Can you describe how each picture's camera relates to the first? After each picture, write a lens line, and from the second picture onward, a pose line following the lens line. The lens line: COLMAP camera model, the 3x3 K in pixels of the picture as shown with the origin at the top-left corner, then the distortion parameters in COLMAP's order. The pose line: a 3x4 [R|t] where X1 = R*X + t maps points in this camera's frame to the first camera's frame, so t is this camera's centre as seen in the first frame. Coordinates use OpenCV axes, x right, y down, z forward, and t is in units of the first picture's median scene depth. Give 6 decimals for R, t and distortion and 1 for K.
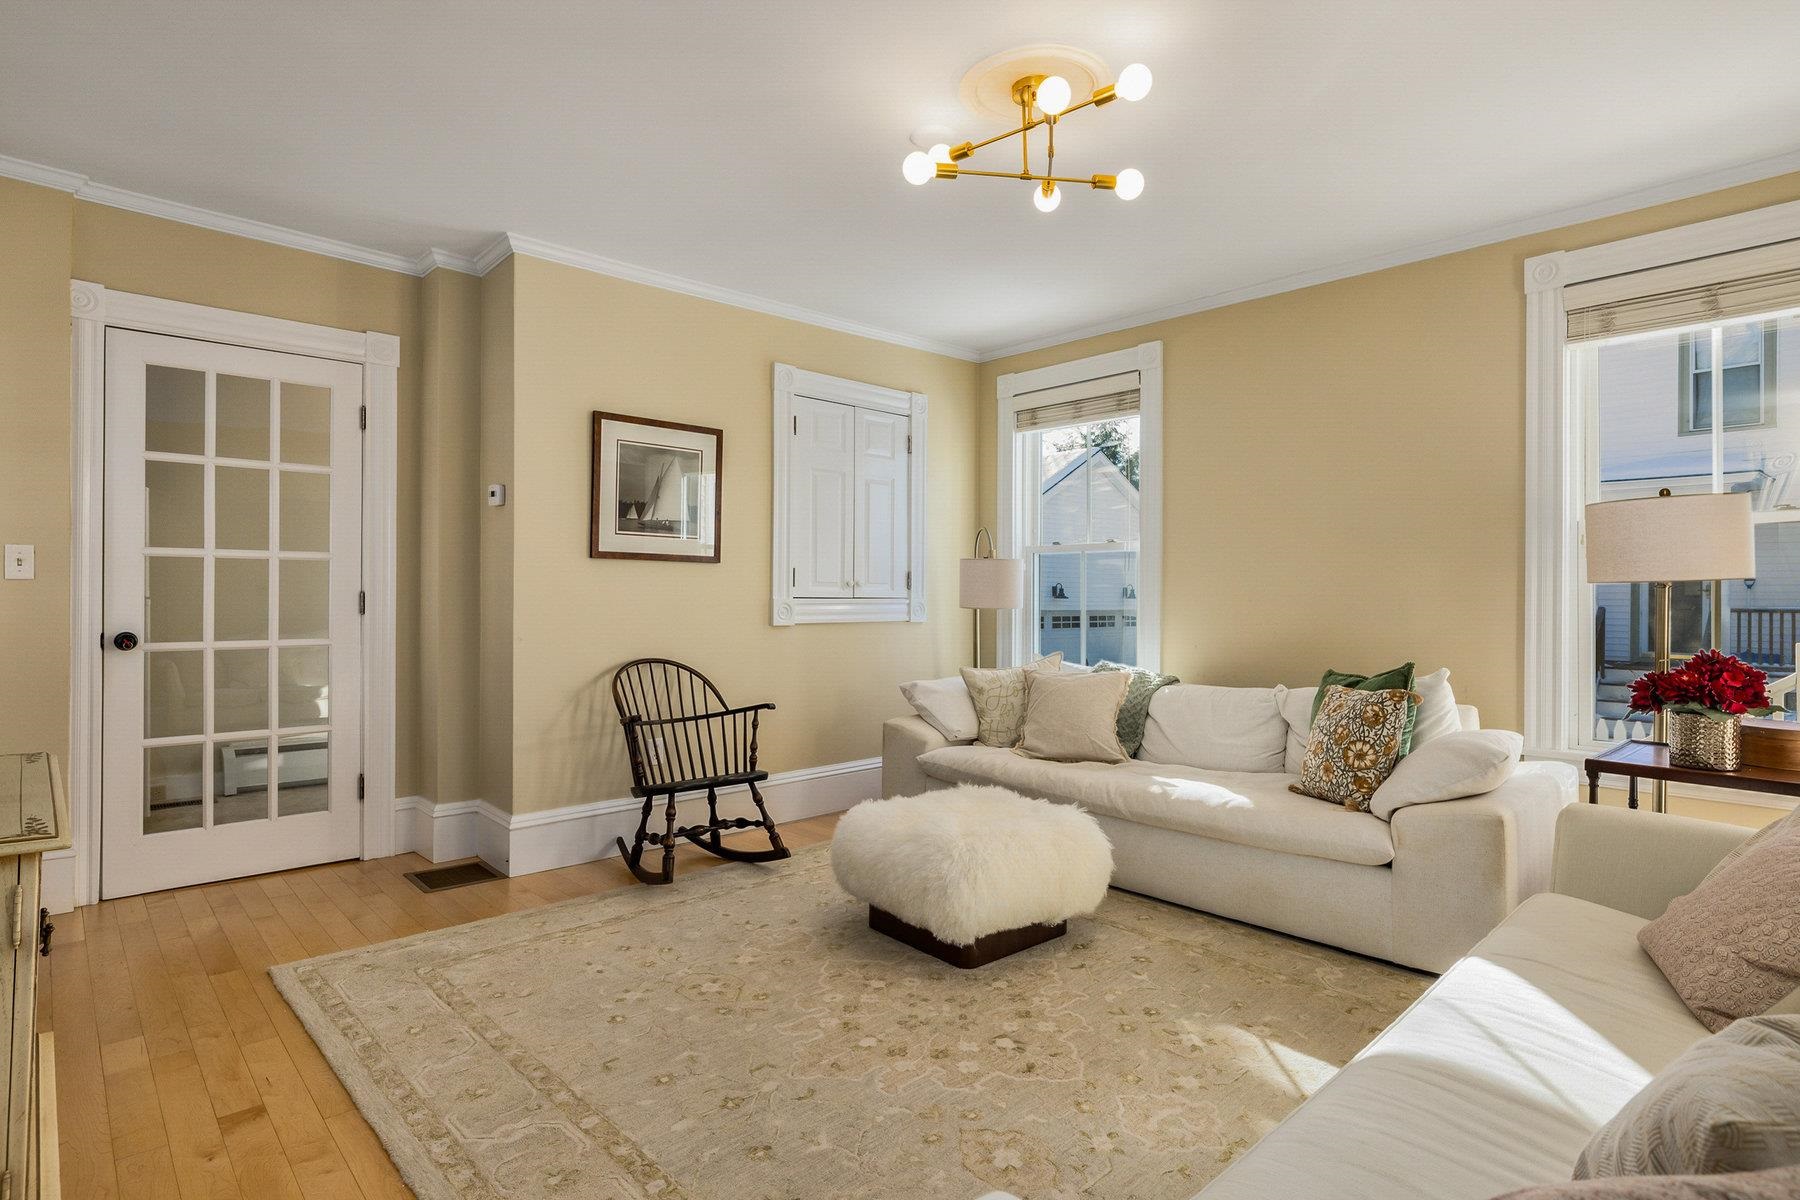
lens RADIAL K [[923.9, 0, 902.2], [0, 923.9, 595.9], [0, 0, 1]] dist [-0.002934, 0.000438]
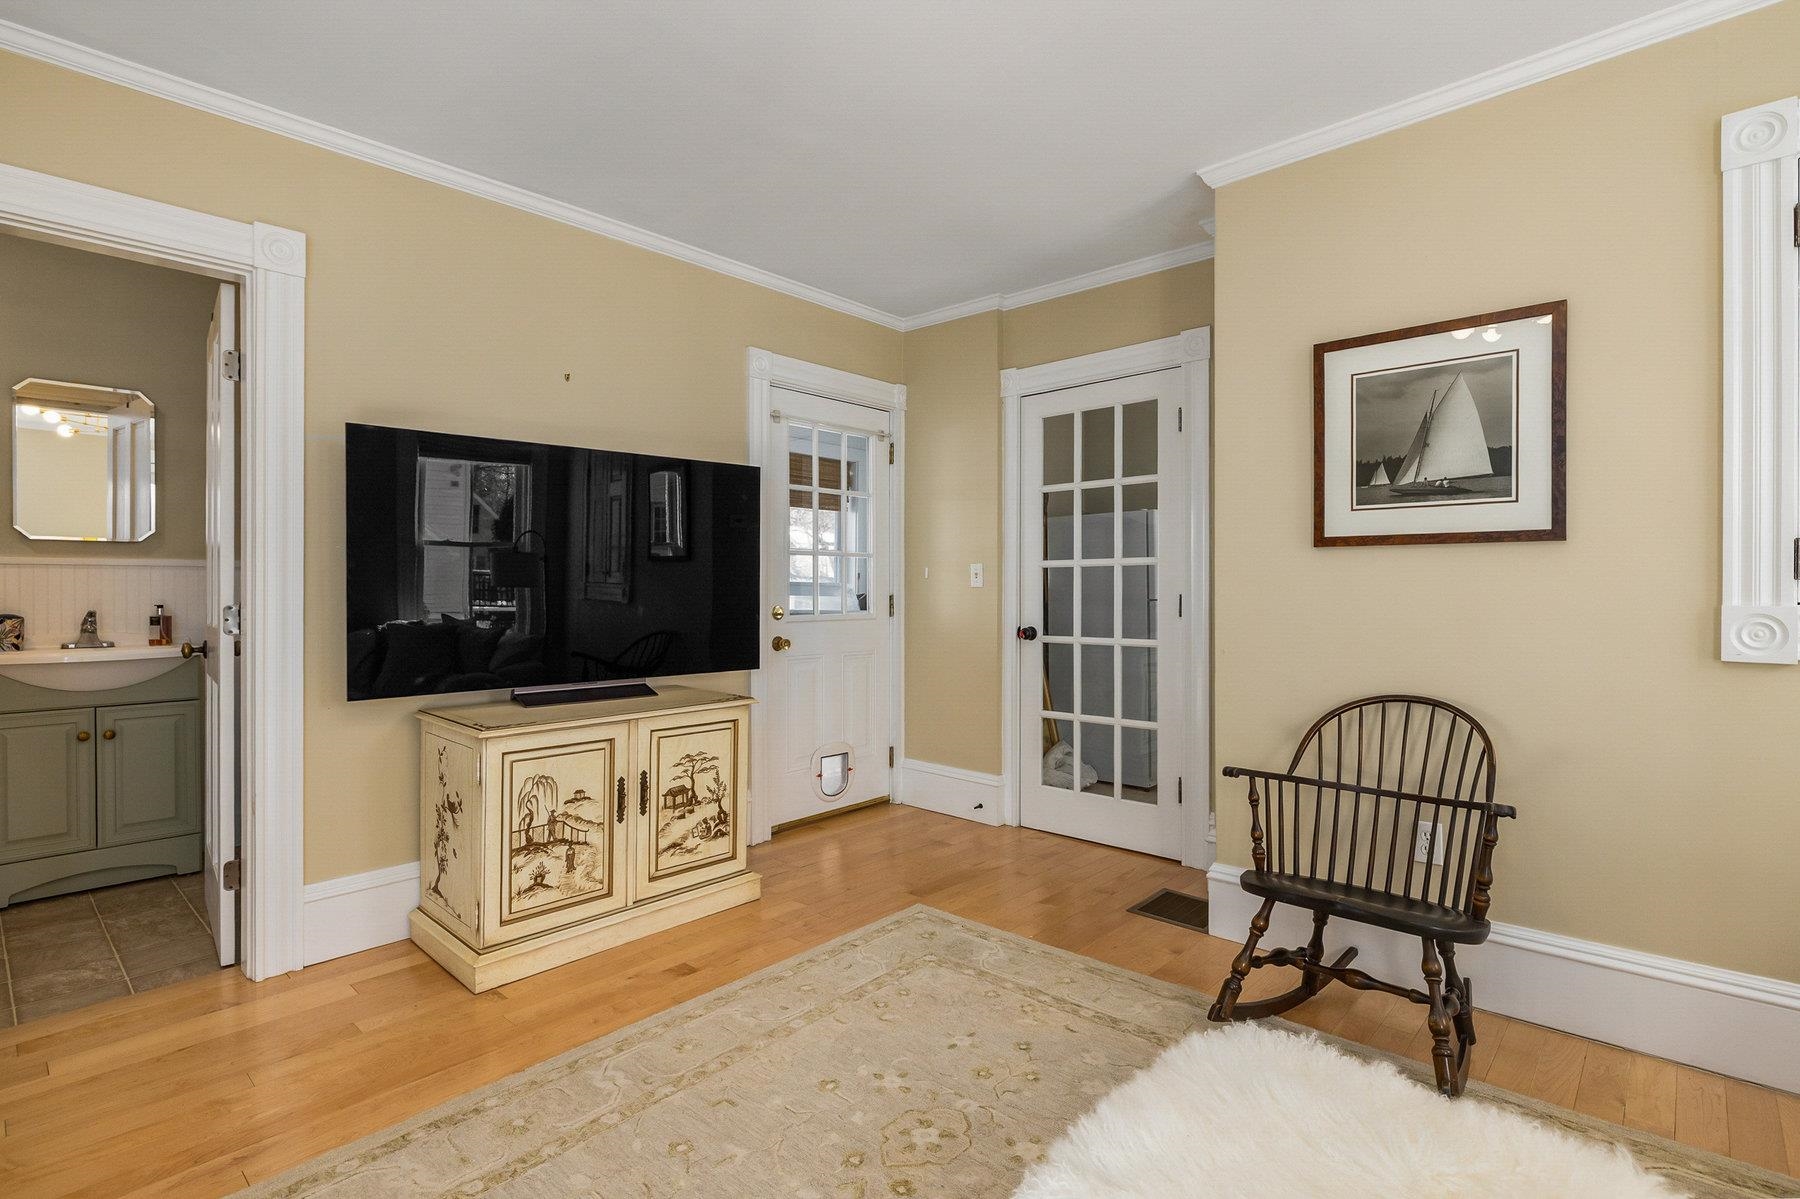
lens RADIAL K [[862.9, 0, 901.0], [0, 862.9, 594.6], [0, 0, 1]] dist [-0.006413, -0.000862]
pose [[0.084086, -0.004855, -0.996447, 0.361222], [-0.001565, 0.999986, -0.005005, 0.000262], [0.996457, 0.001981, 0.084077, 0.710024]]
